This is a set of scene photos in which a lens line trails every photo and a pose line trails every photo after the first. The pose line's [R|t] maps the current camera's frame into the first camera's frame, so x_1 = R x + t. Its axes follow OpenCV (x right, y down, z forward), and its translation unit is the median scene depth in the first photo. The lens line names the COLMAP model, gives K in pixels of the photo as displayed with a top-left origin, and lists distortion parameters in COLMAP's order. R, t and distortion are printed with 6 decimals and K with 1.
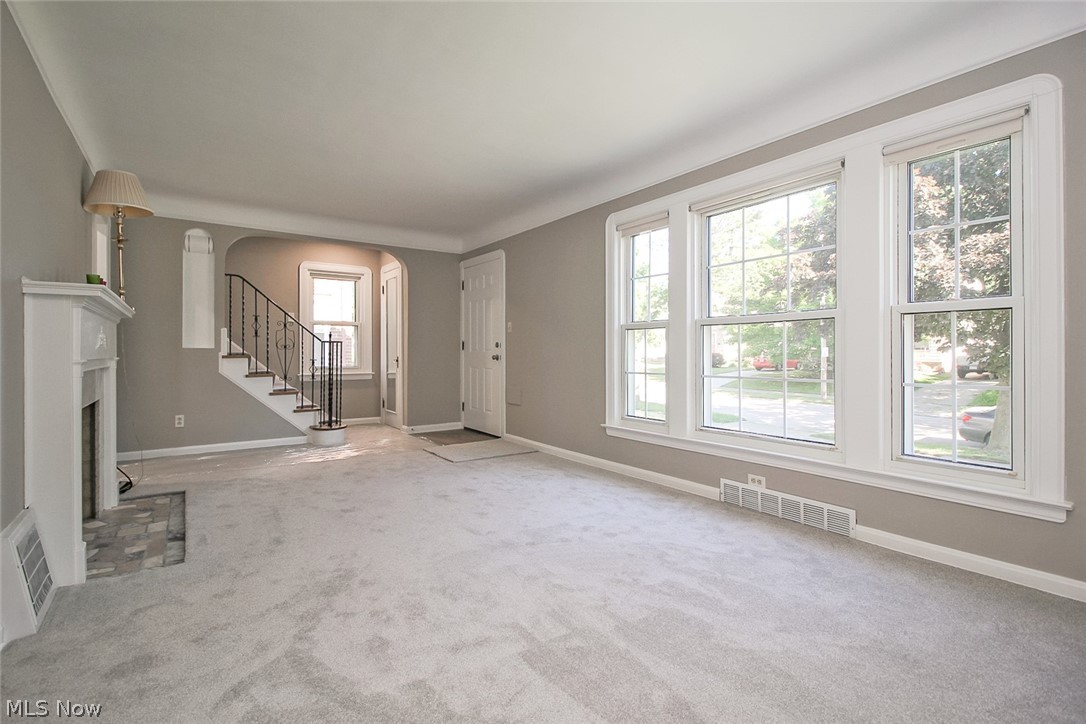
lens RADIAL K [[514.5, 0, 538.6], [0, 514.5, 357.2], [0, 0, 1]] dist [0.016843, -0.004276]
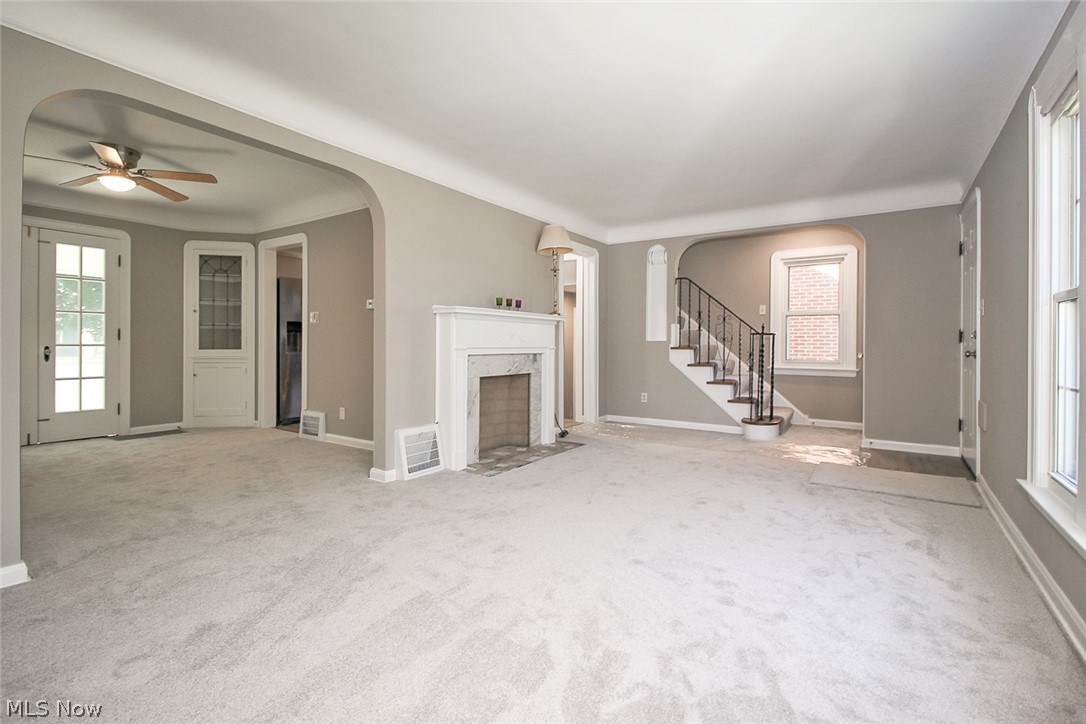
lens RADIAL K [[514.5, 0, 513.4], [0, 514.5, 344.4], [0, 0, 1]] dist [0.016843, -0.004276]
pose [[0.334050, 0.006007, -0.942536, 0.456613], [-0.016308, 0.999867, 0.000592, -0.004191], [0.942414, 0.015173, 0.334103, 0.305237]]
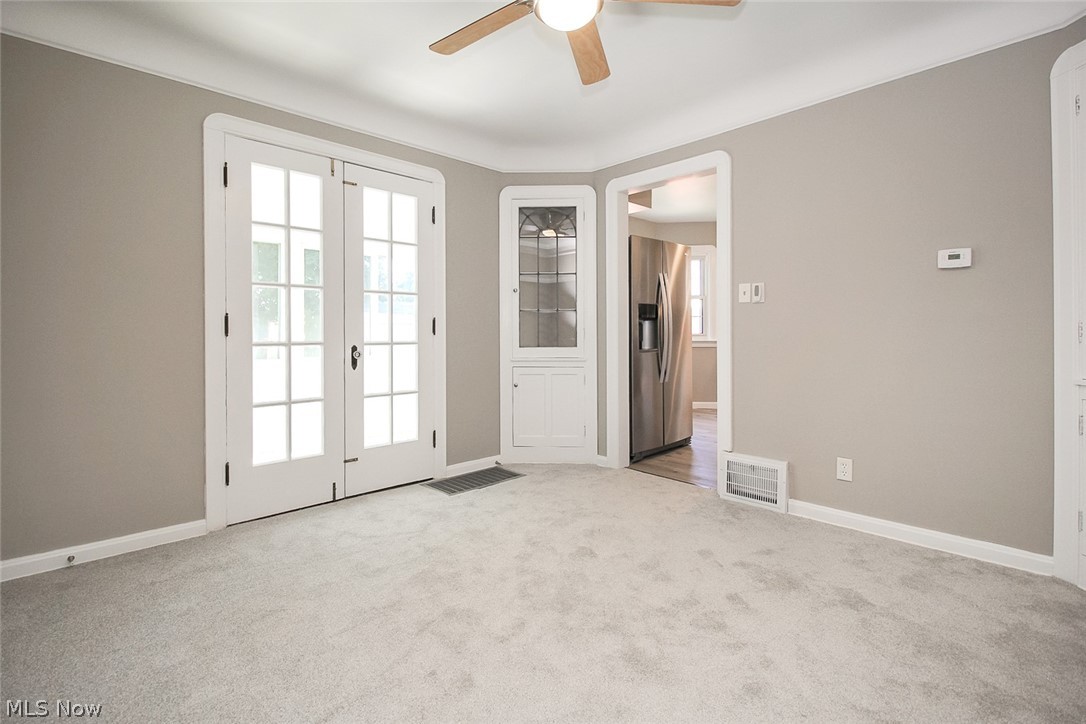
lens RADIAL K [[514.5, 0, 525.3], [0, 514.5, 334.1], [0, 0, 1]] dist [0.016843, -0.004276]
pose [[0.138201, 0.003360, -0.990399, -0.307640], [-0.007552, 0.999969, 0.002339, -0.002784], [0.990375, 0.007157, 0.138222, -0.208428]]
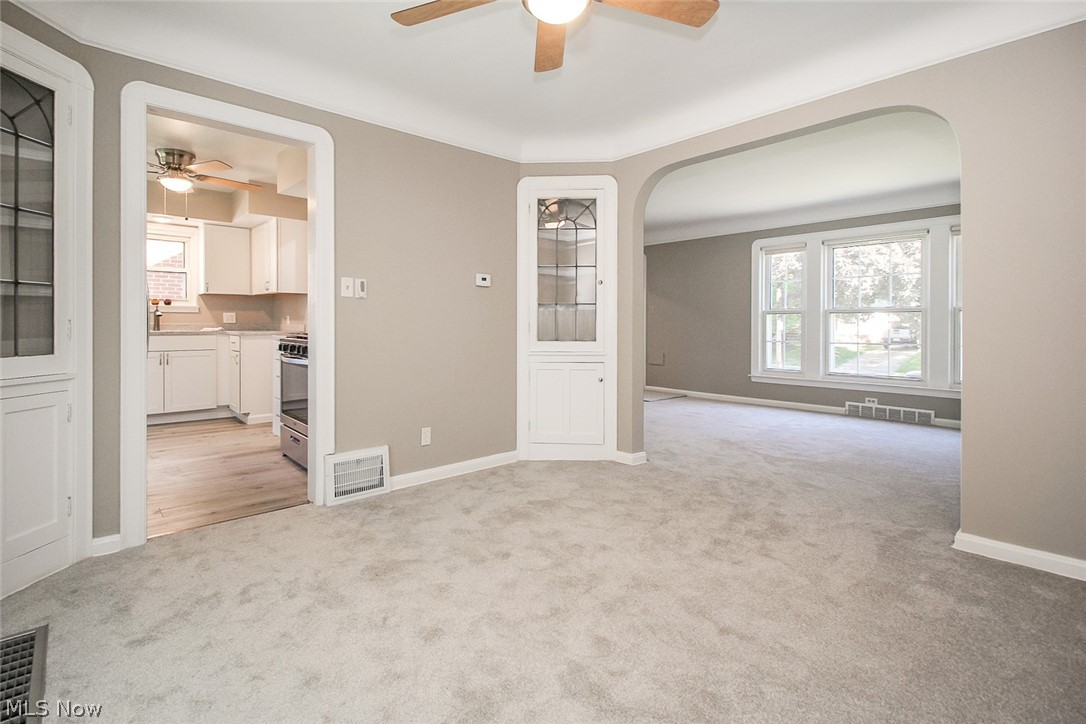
lens RADIAL K [[514.5, 0, 541.8], [0, 514.5, 327.6], [0, 0, 1]] dist [0.016843, -0.004276]
pose [[0.991863, 0.001771, 0.127294, -0.878598], [-0.000992, 0.999980, -0.006187, -0.001195], [-0.127303, 0.006010, 0.991846, -0.590952]]
